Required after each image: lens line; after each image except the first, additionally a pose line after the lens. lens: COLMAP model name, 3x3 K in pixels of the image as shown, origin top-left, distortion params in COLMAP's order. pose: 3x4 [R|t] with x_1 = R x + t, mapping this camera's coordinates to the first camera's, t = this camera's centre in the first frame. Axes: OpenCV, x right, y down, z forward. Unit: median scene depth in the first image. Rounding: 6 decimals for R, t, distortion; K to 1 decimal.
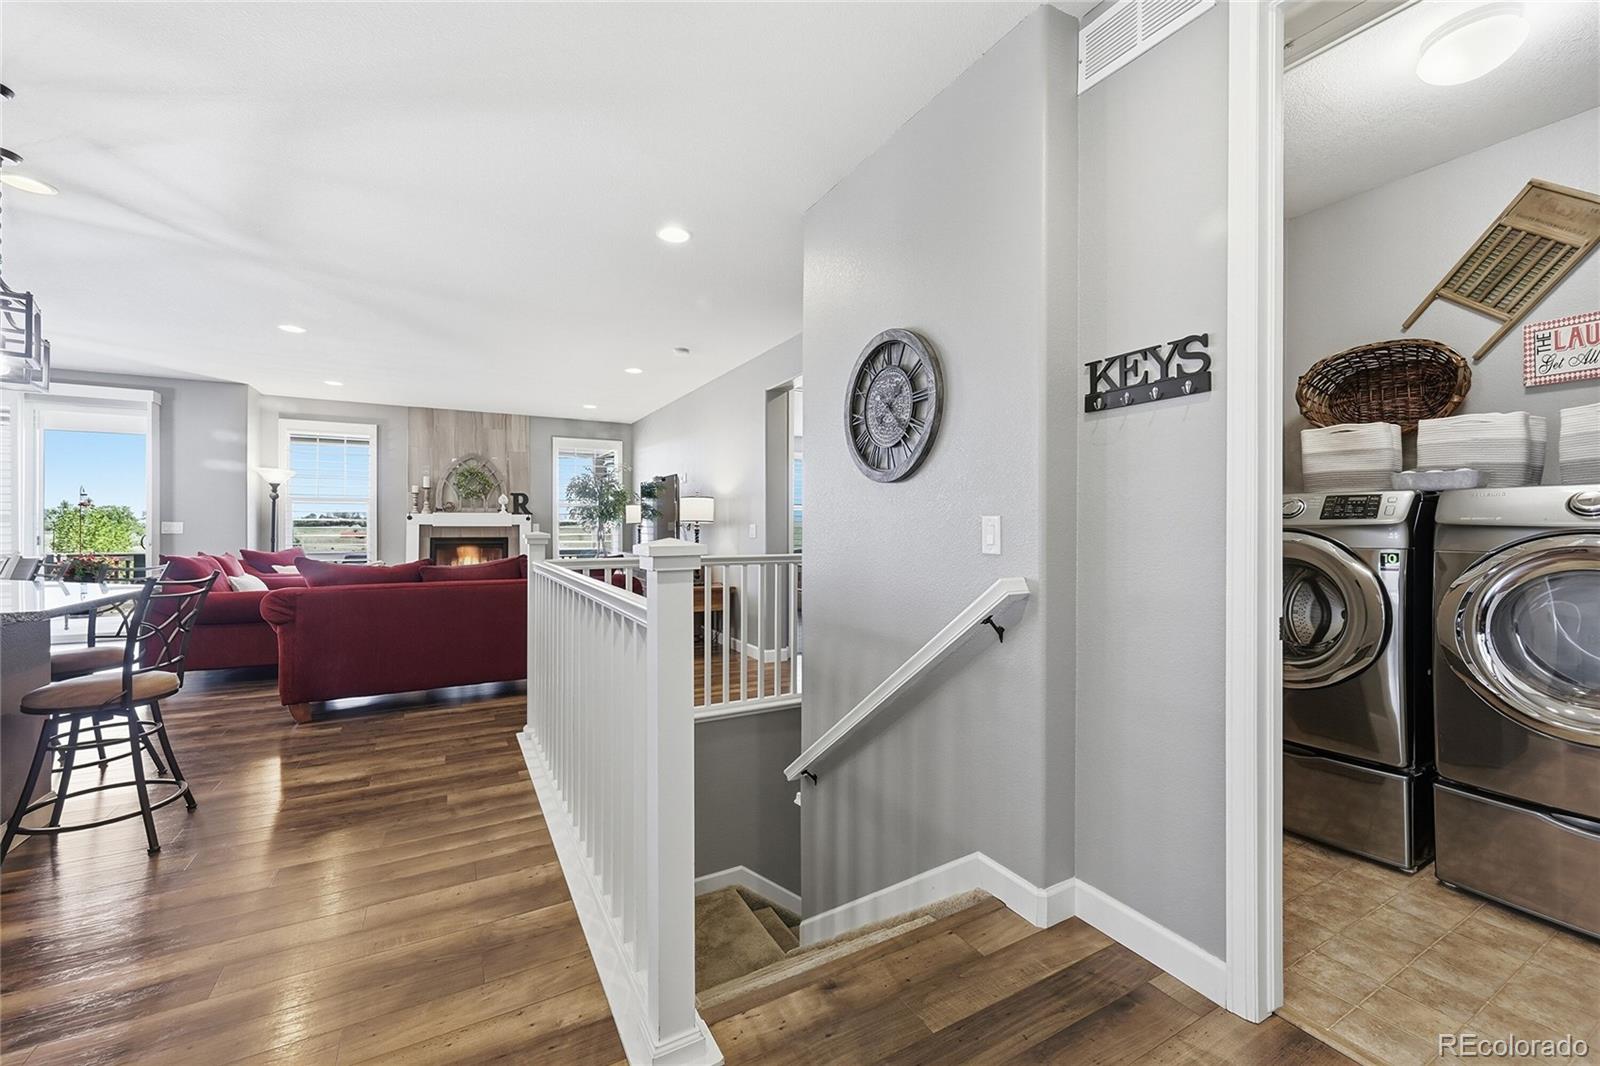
lens RADIAL K [[639.7, 0, 795.2], [0, 639.7, 522.4], [0, 0, 1]] dist [-0.001779, 0.000344]
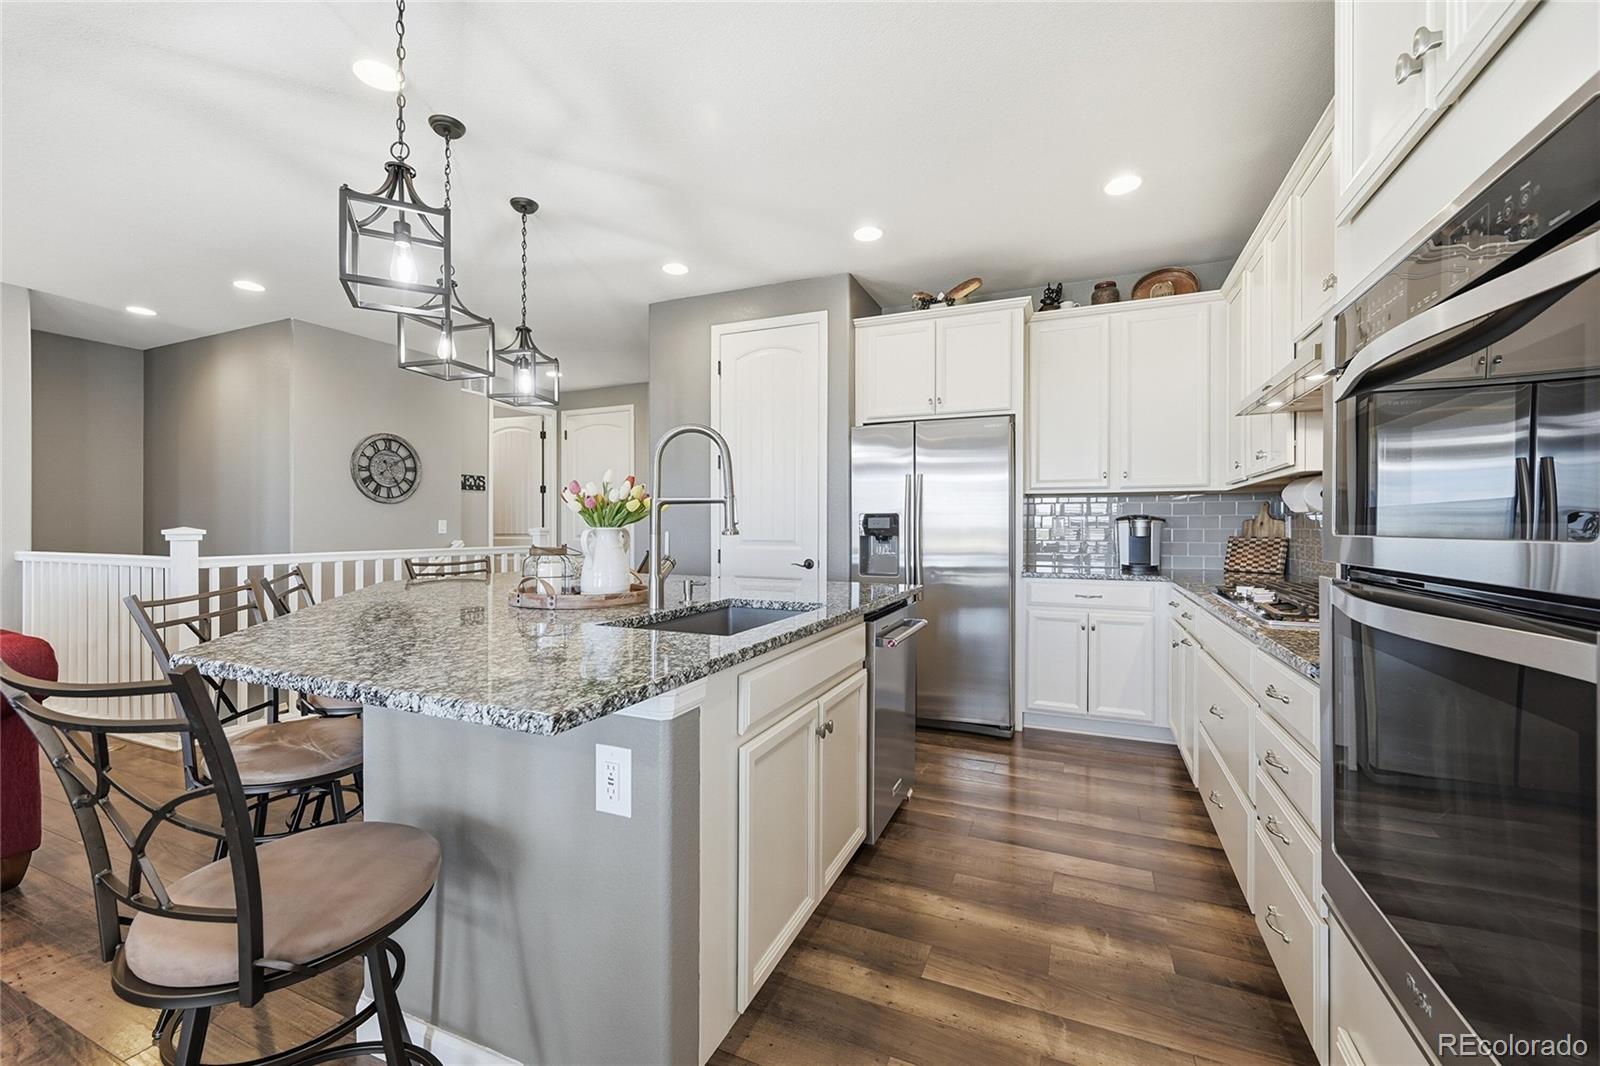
lens RADIAL K [[639.7, 0, 801.2], [0, 639.7, 532.9], [0, 0, 1]] dist [-0.001779, 0.000344]
pose [[-0.617105, -0.002796, 0.786876, -3.333239], [-0.005092, 0.999987, -0.000440, 0.058890], [-0.786864, -0.004279, -0.617111, 1.627880]]
